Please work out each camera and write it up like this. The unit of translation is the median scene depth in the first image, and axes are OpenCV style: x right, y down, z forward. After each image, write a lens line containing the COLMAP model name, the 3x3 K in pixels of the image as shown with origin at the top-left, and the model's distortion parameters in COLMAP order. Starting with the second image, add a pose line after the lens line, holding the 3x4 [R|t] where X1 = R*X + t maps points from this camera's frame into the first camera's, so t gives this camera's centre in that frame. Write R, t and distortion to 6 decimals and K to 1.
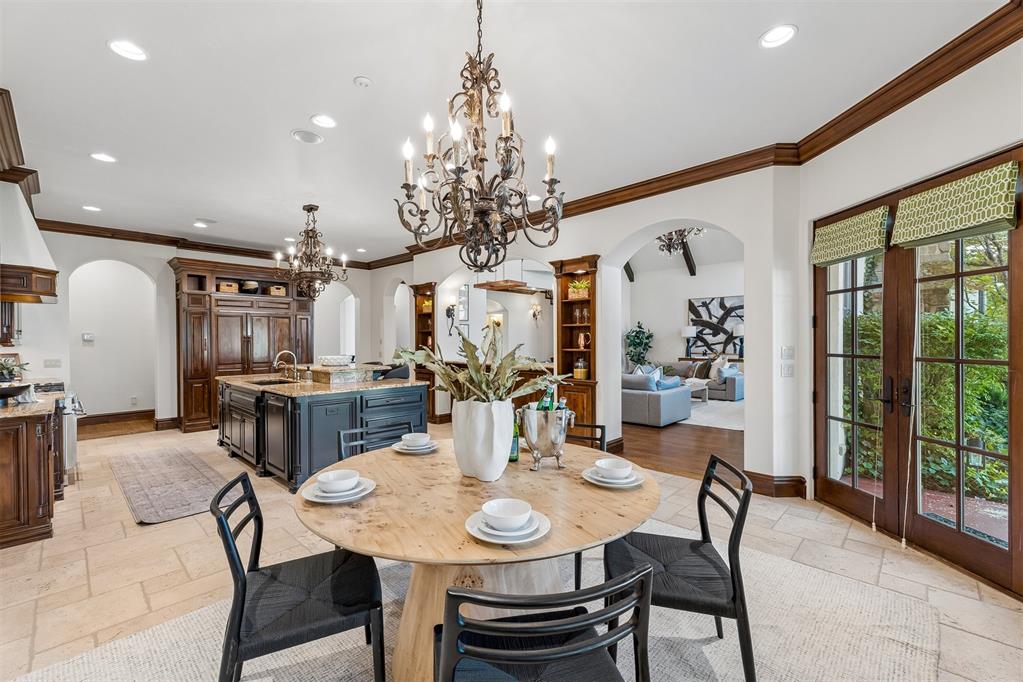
lens RADIAL K [[427.0, 0, 510.3], [0, 427.0, 344.3], [0, 0, 1]] dist [0.001474, 0.000039]
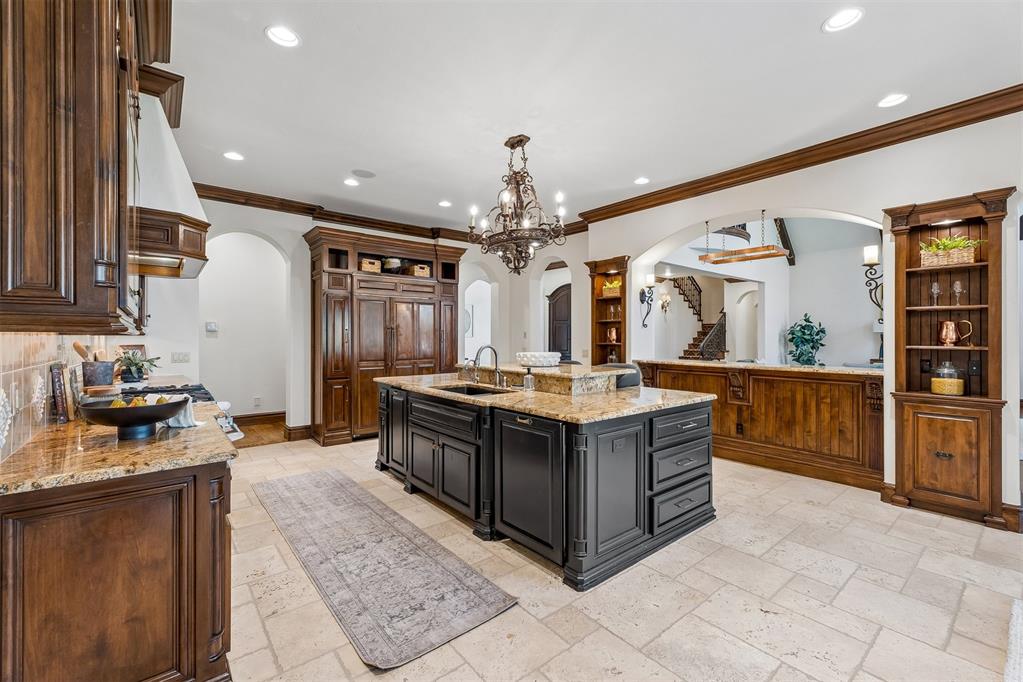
lens RADIAL K [[428.7, 0, 509.7], [0, 428.7, 339.0], [0, 0, 1]] dist [0.002344, -0.000383]
pose [[0.992119, 0.008230, -0.125028, -0.341257], [-0.008772, 0.999954, -0.003787, 0.007265], [0.124992, 0.004854, 0.992146, 0.264012]]
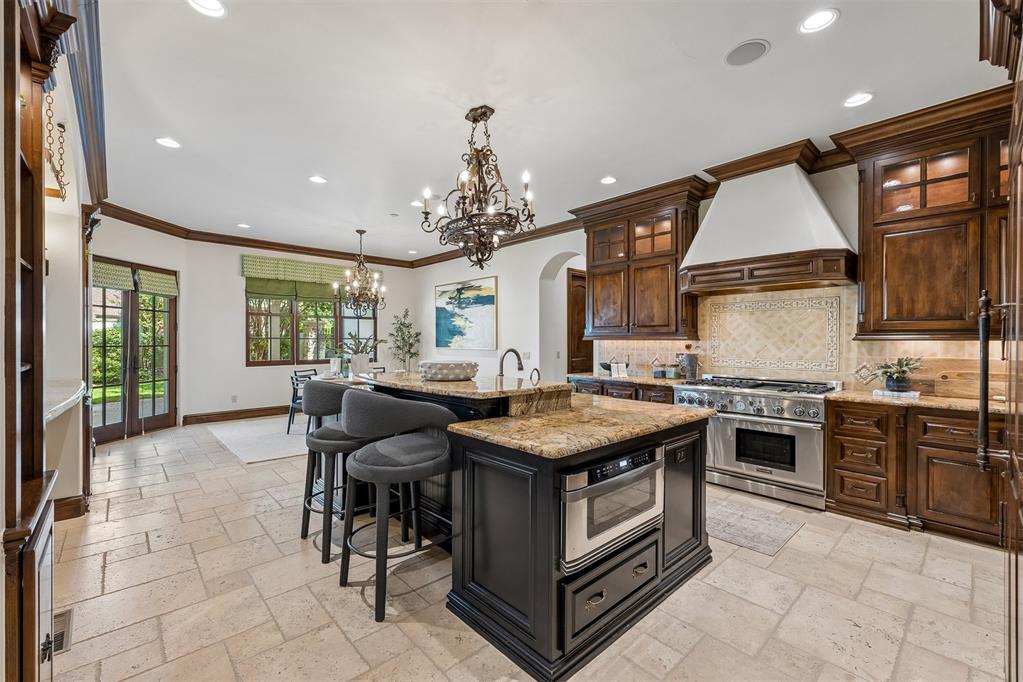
lens RADIAL K [[428.7, 0, 509.7], [0, 428.7, 339.0], [0, 0, 1]] dist [0.002344, -0.000383]
pose [[-0.997785, 0.004713, 0.066360, -0.482558], [0.005121, 0.999969, 0.005987, -0.002481], [-0.066329, 0.006314, -0.997778, 1.411047]]
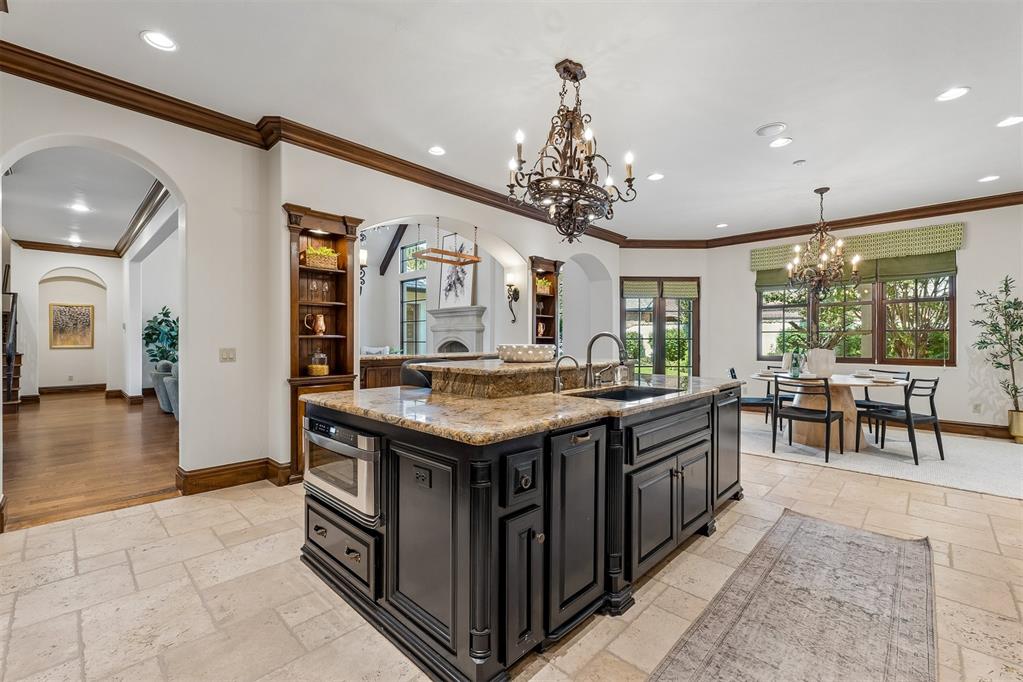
lens RADIAL K [[432.6, 0, 512.1], [0, 432.6, 339.0], [0, 0, 1]] dist [0.002394, 0.000118]
pose [[0.002592, 0.008586, 0.999960, -0.892072], [0.007264, 0.999937, -0.008605, 0.023414], [-0.999970, 0.007286, 0.002529, 0.942067]]
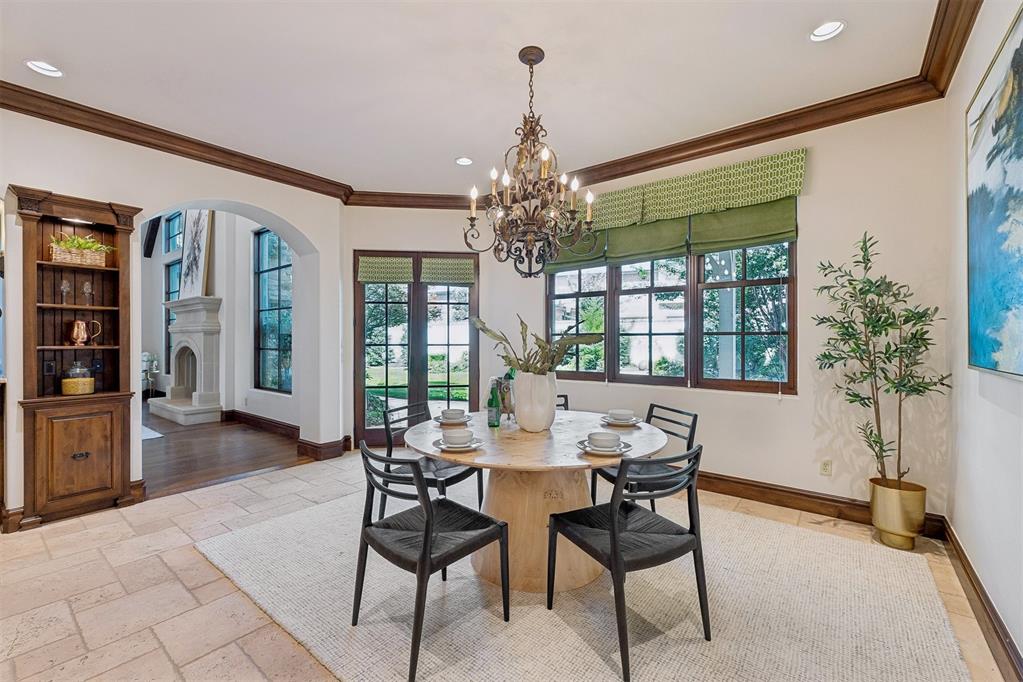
lens RADIAL K [[428.7, 0, 509.7], [0, 428.7, 339.0], [0, 0, 1]] dist [0.002344, -0.000383]
pose [[-0.093085, 0.005524, 0.995643, -0.449651], [0.010365, 0.999936, -0.004579, 0.009093], [-0.995604, 0.009894, -0.093136, 0.383847]]
